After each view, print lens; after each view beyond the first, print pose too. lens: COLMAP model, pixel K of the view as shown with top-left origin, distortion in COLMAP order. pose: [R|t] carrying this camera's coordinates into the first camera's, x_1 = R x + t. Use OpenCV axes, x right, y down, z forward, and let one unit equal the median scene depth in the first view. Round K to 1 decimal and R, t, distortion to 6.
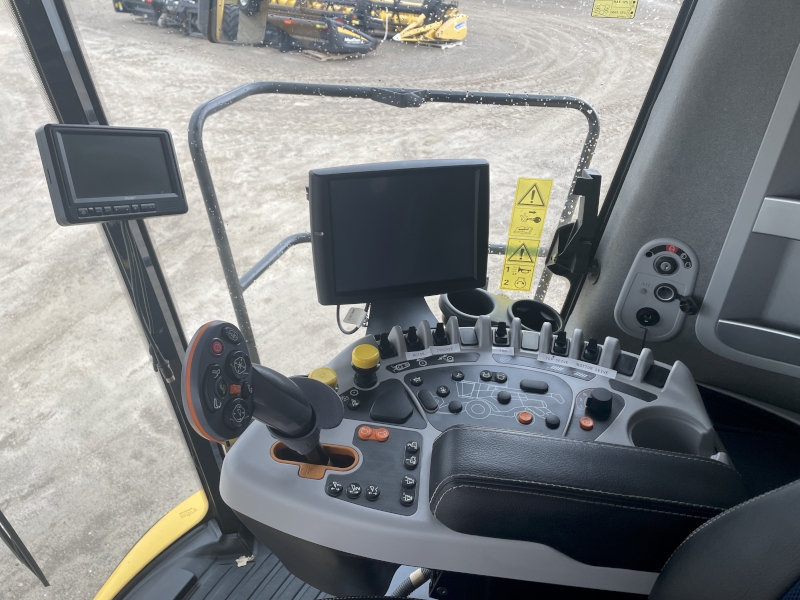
lens RADIAL K [[607.4, 0, 396.8], [0, 607.4, 285.3], [0, 0, 1]] dist [0.055168, -0.062734]
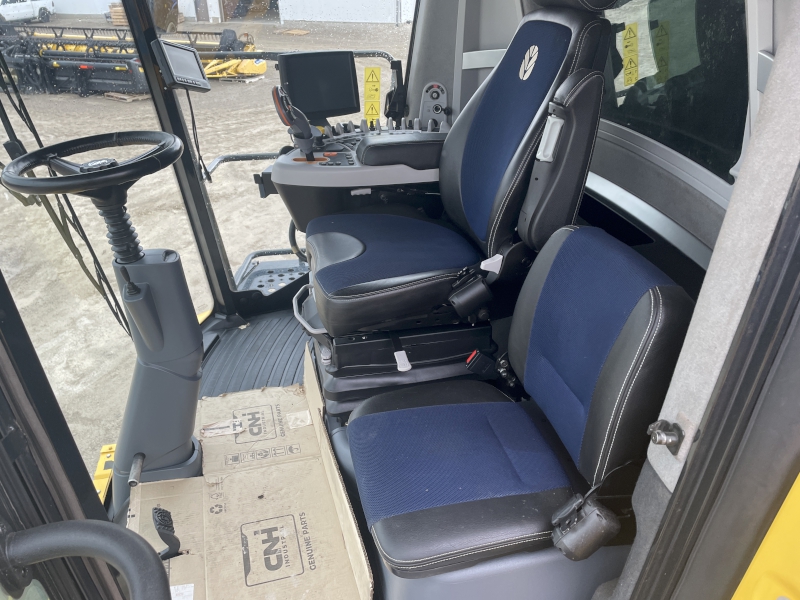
lens RADIAL K [[607.4, 0, 396.8], [0, 607.4, 285.3], [0, 0, 1]] dist [0.055168, -0.062734]
pose [[0.949449, -0.169156, 0.264447, -0.059683], [0.182827, 0.982752, -0.027781, 0.100486], [-0.255187, 0.074724, 0.964000, -0.158144]]
